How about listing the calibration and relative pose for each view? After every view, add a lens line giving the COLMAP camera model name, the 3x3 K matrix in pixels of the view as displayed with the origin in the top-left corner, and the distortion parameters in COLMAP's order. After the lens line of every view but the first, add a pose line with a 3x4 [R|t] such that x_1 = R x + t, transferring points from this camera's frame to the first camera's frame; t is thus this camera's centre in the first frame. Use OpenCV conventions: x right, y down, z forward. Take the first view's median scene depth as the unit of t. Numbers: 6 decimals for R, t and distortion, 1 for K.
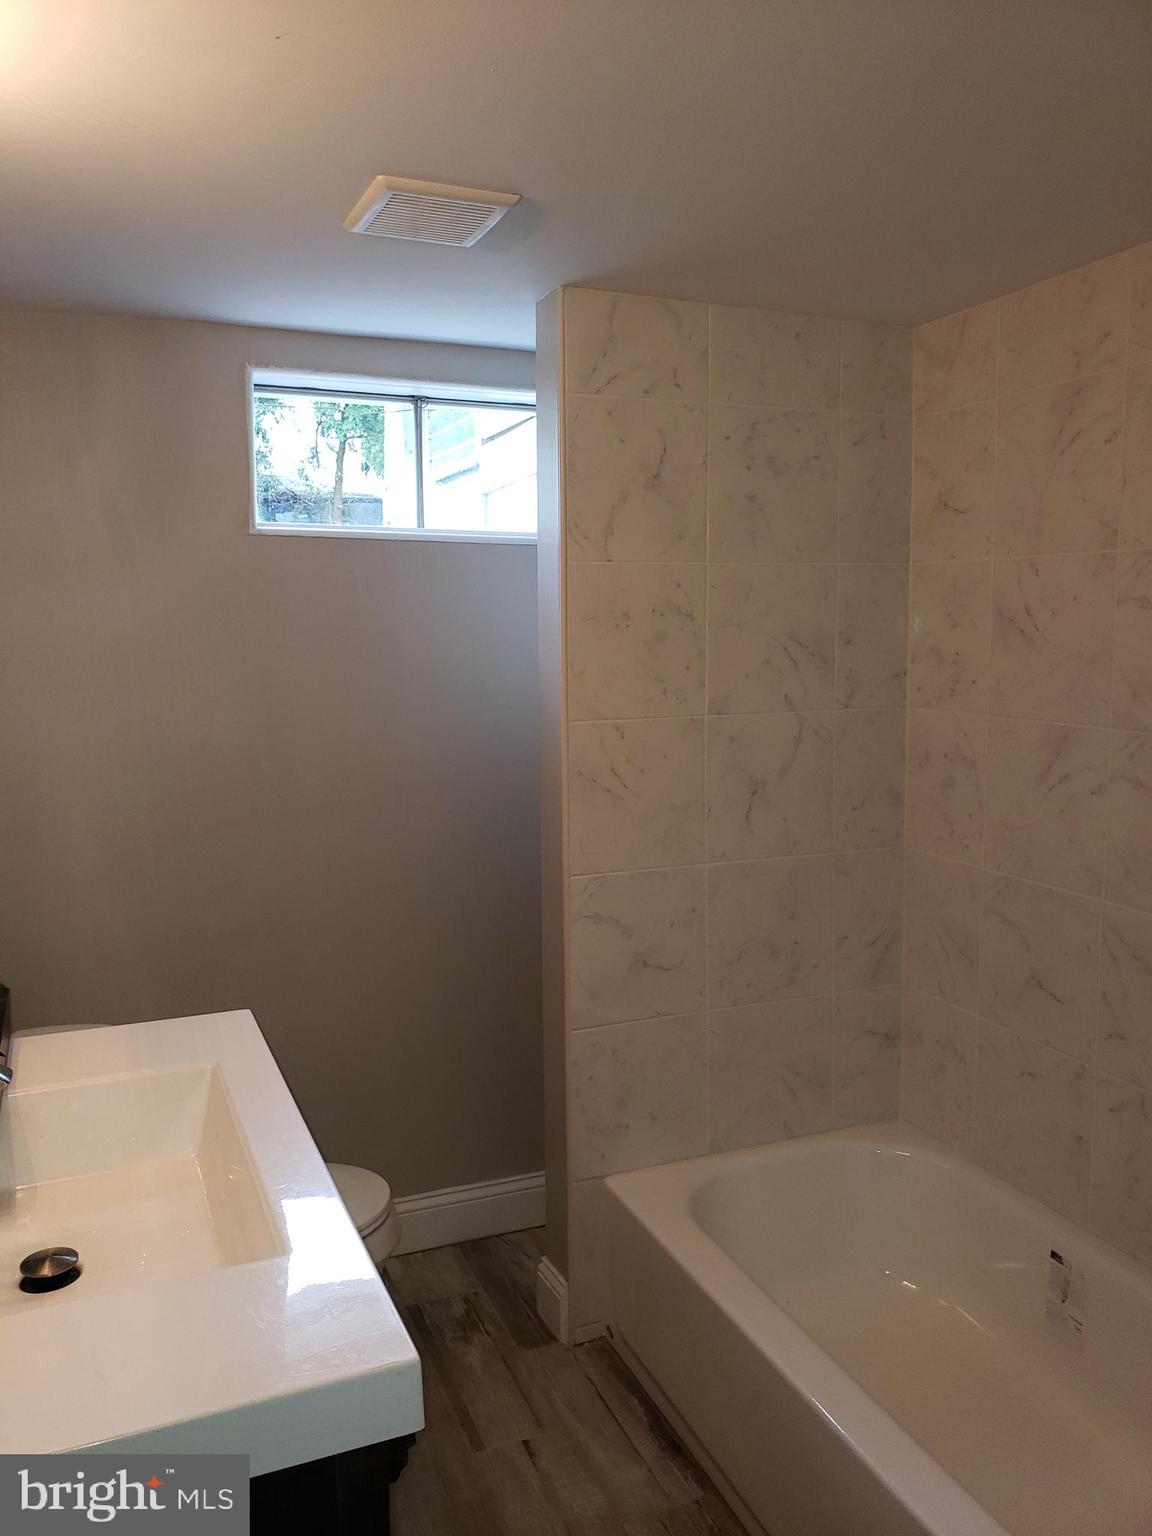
lens RADIAL K [[1238.9, 0, 585.5], [0, 1238.9, 771.1], [0, 0, 1]] dist [0.070256, -0.051959]
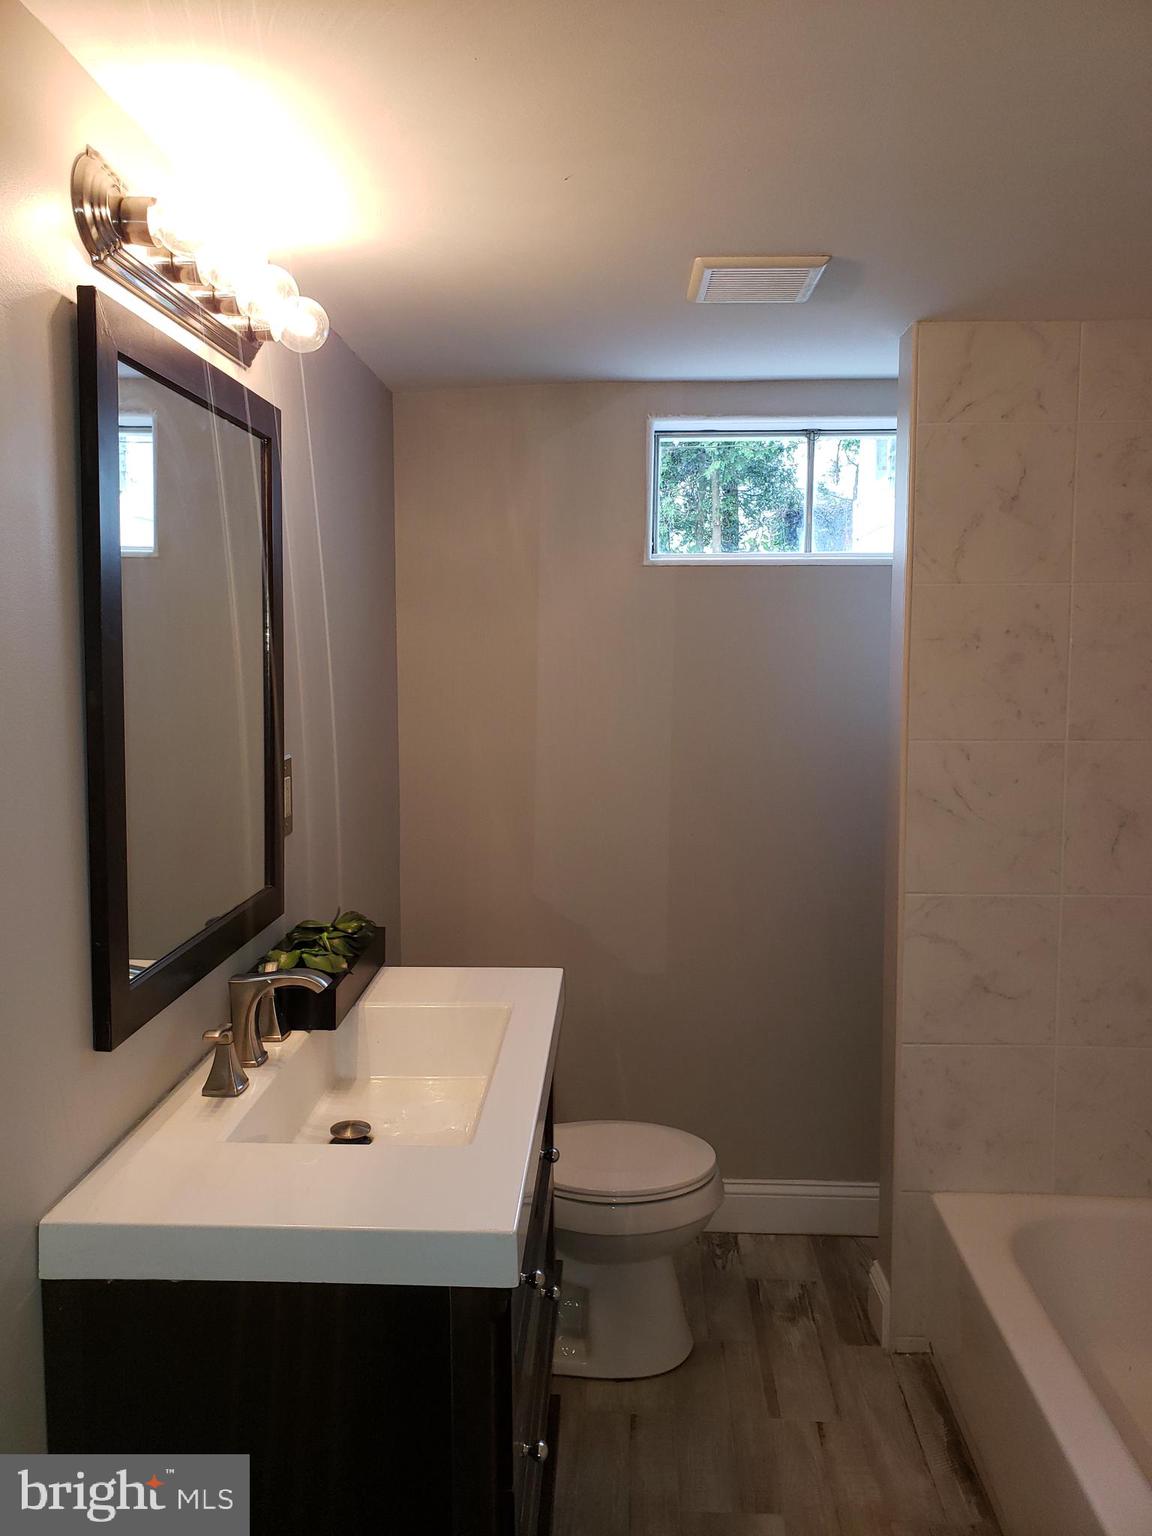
lens RADIAL K [[1238.9, 0, 565.1], [0, 1238.9, 764.4], [0, 0, 1]] dist [0.070256, -0.051959]
pose [[0.901310, 0.055917, -0.429551, 0.168868], [-0.061183, 0.998125, 0.001553, -0.004246], [0.428832, 0.024881, 0.903041, -0.050716]]
